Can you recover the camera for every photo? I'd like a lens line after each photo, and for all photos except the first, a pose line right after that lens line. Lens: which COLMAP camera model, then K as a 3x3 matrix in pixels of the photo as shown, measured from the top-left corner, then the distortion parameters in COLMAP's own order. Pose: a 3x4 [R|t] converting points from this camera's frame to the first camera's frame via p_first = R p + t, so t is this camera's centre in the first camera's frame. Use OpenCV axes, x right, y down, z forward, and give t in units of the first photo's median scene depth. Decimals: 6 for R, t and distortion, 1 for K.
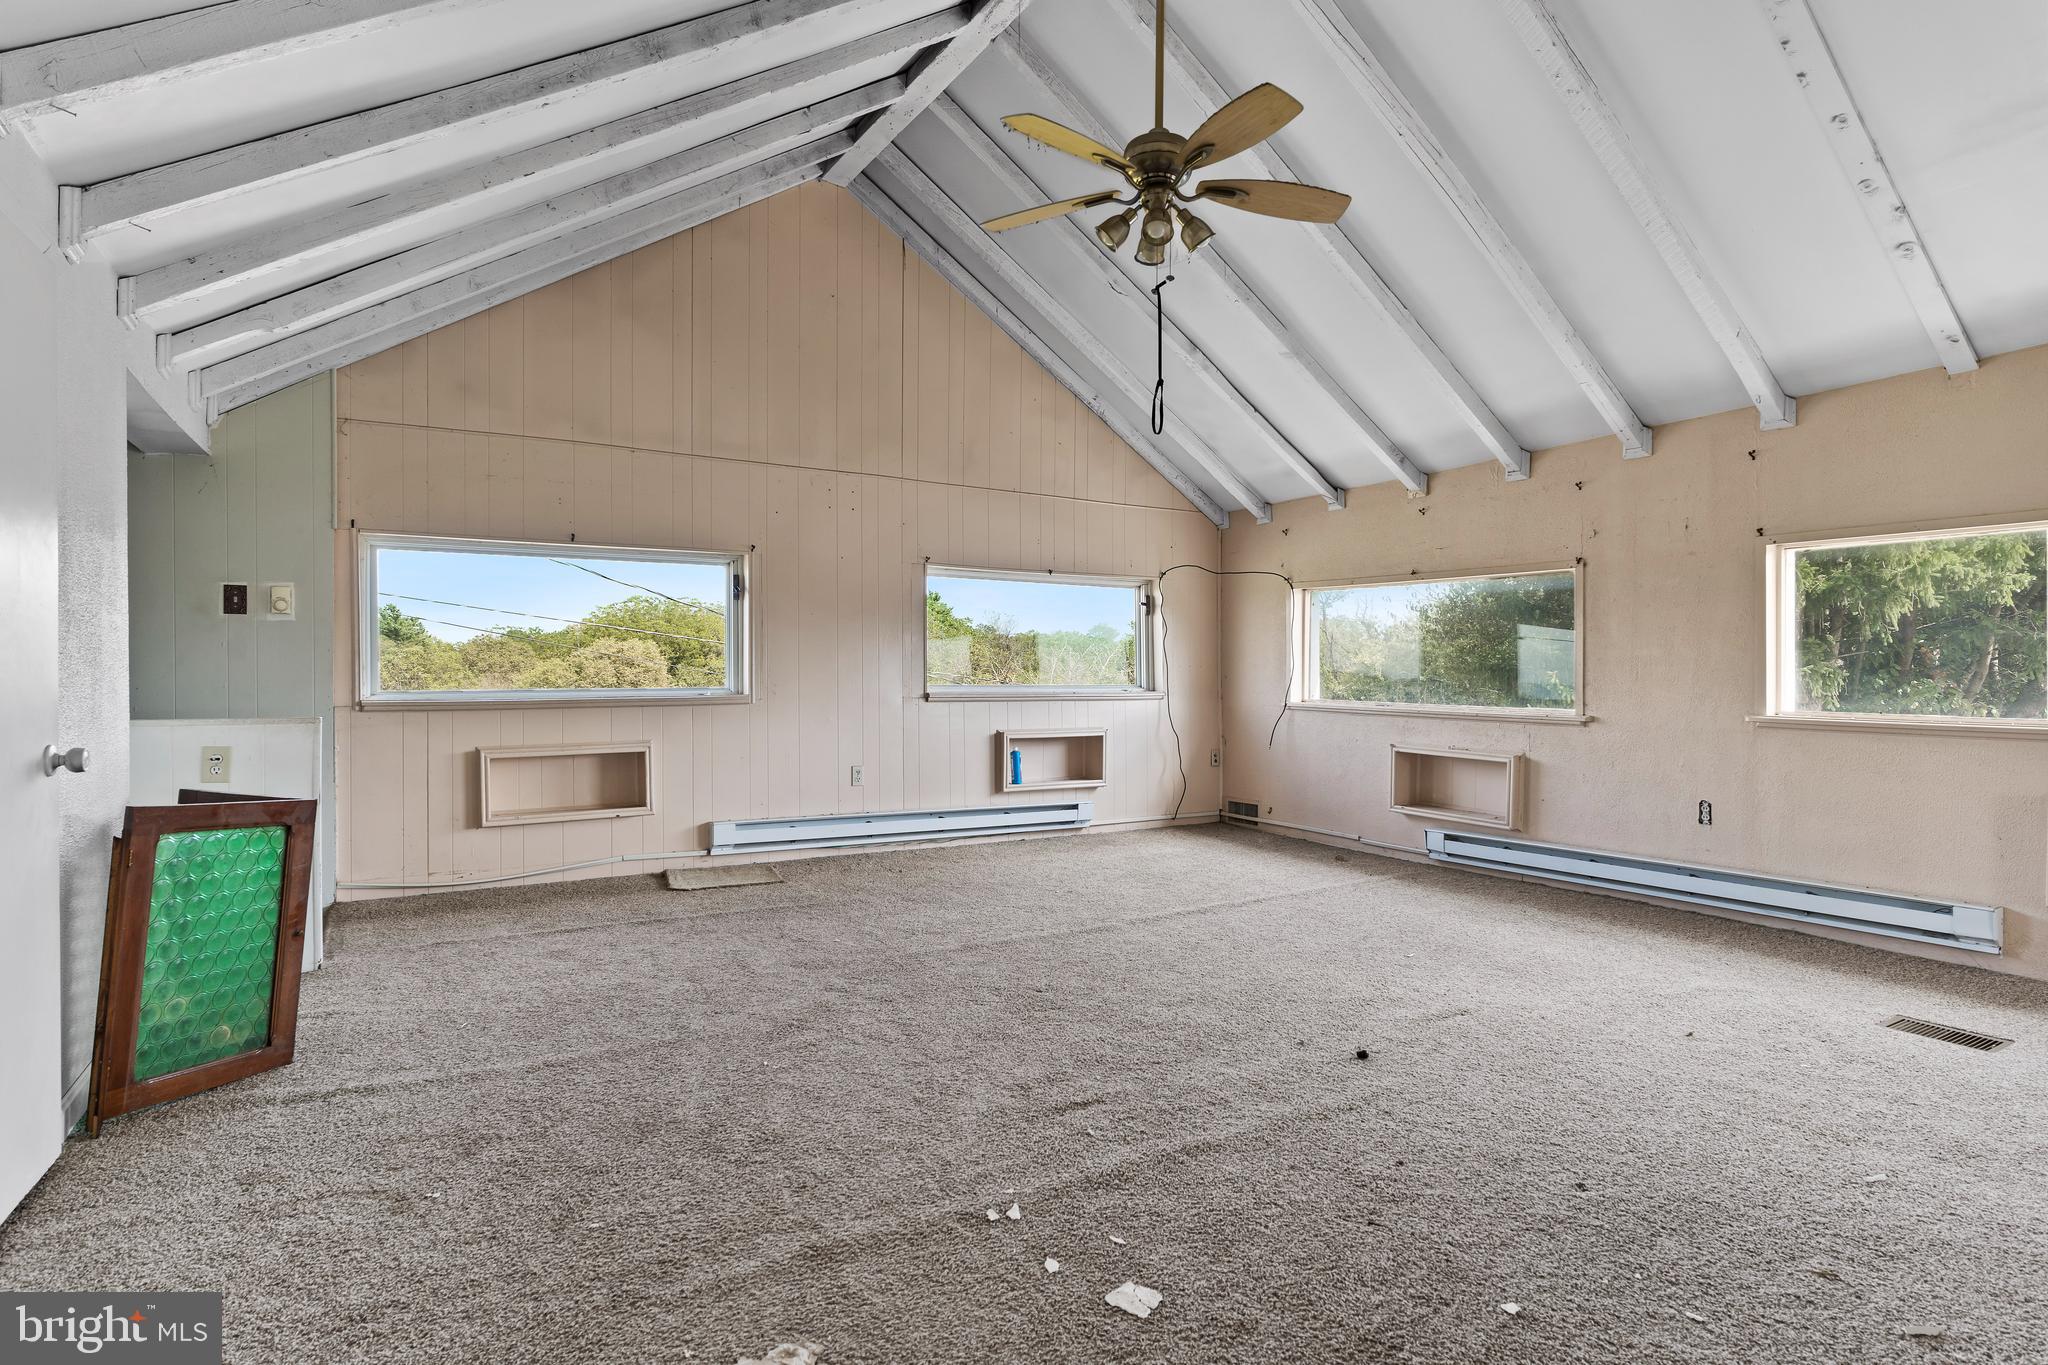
lens RADIAL K [[1061.4, 0, 1023.8], [0, 1061.4, 679.0], [0, 0, 1]] dist [-0.003526, -0.000972]
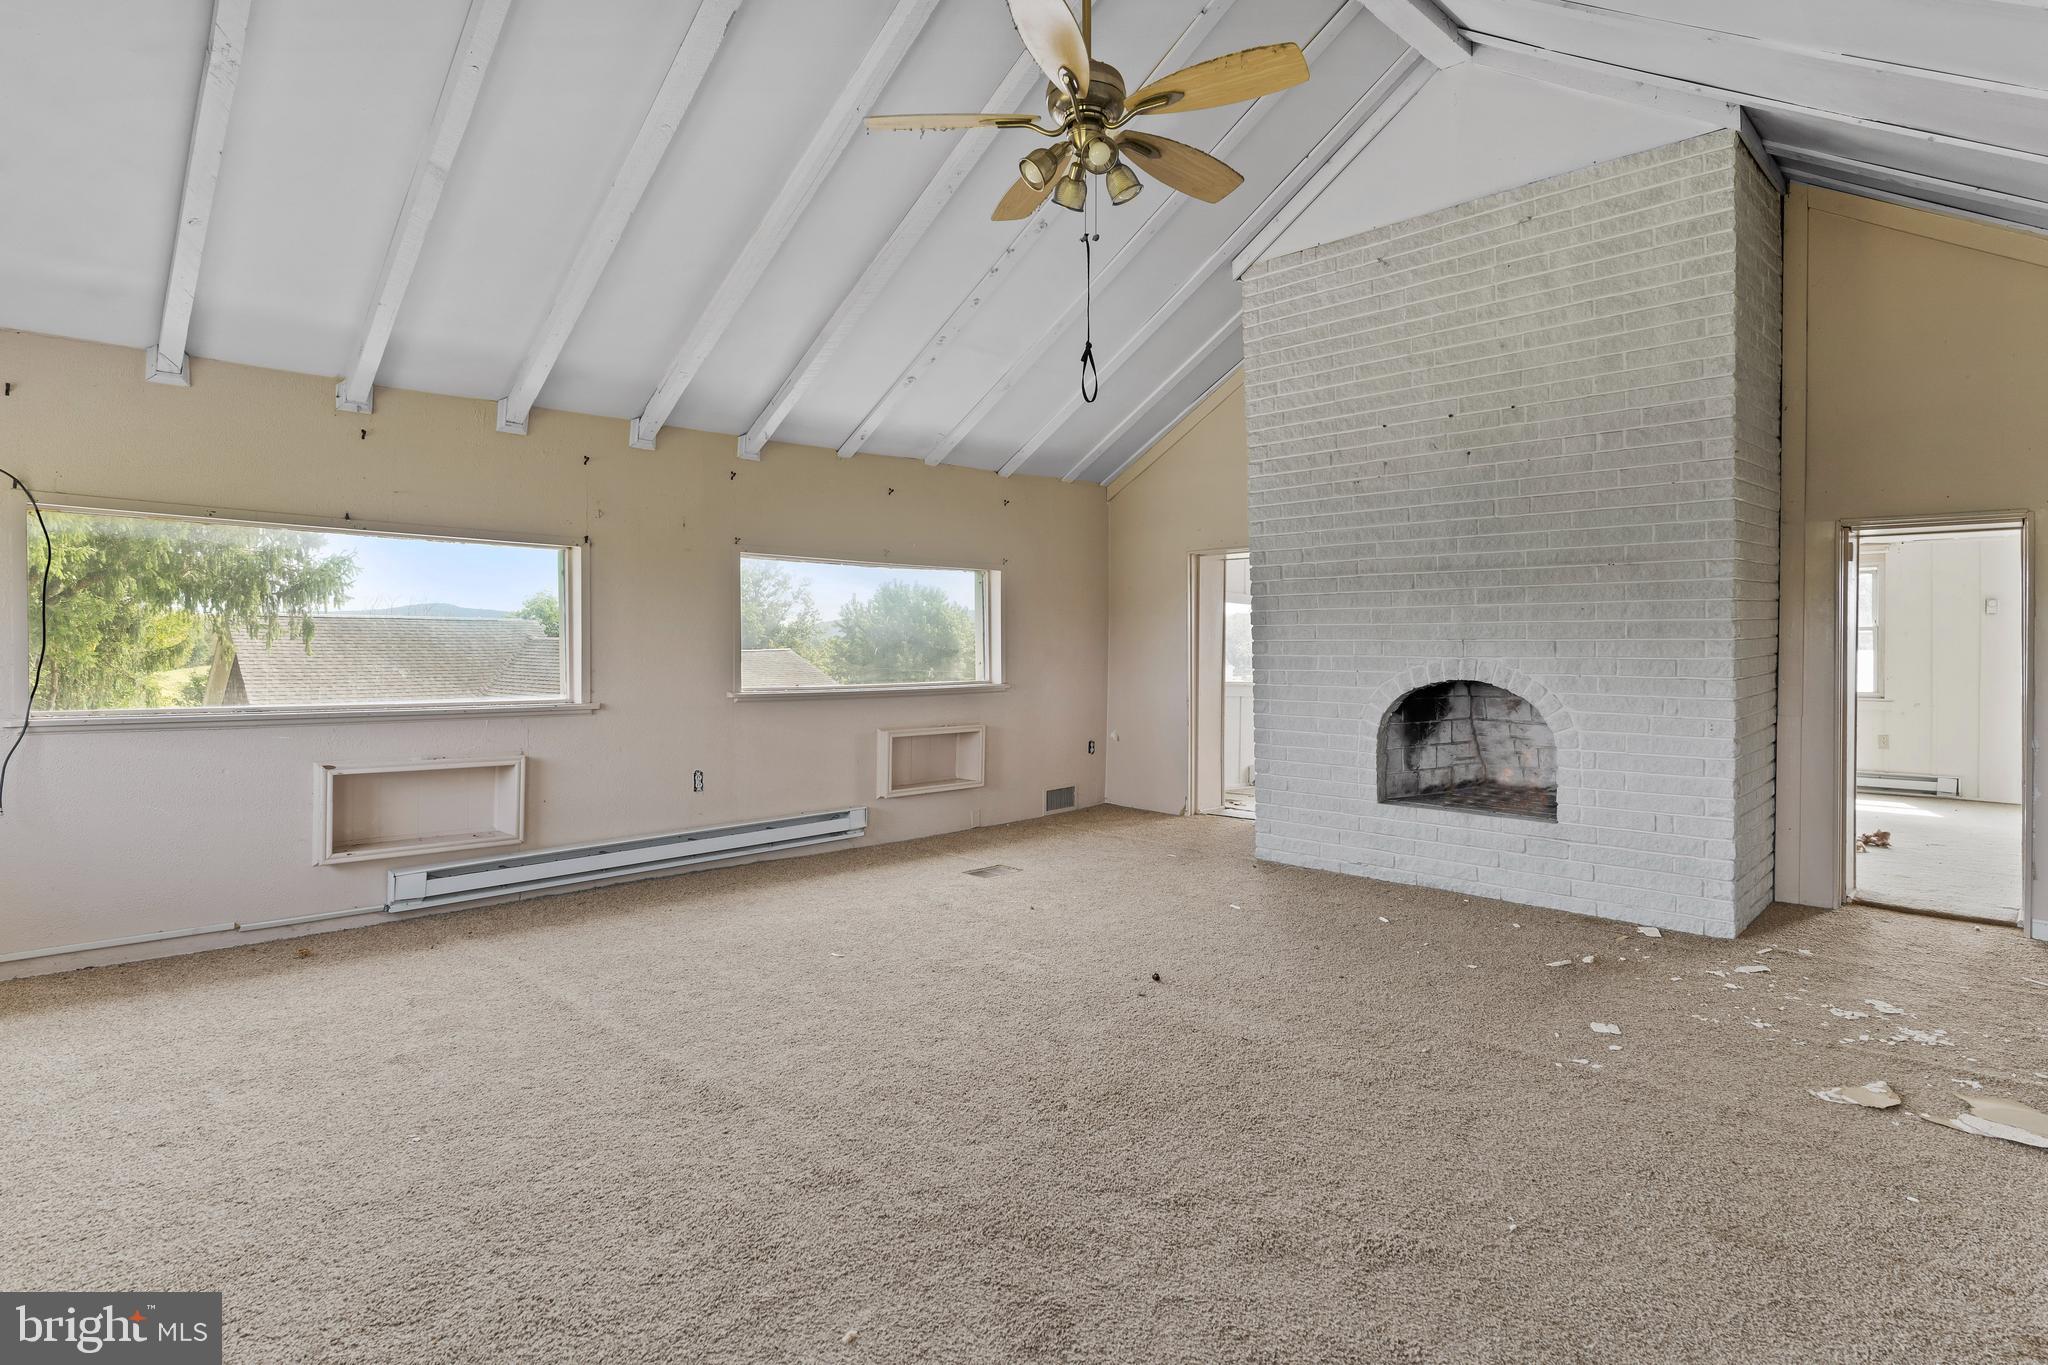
lens RADIAL K [[1061.4, 0, 1019.9], [0, 1061.4, 648.8], [0, 0, 1]] dist [-0.003526, -0.000972]
pose [[-0.240489, -0.006787, 0.970628, -0.490869], [0.001935, 0.999970, 0.007471, -0.020866], [-0.970650, 0.003675, -0.240468, 0.860260]]
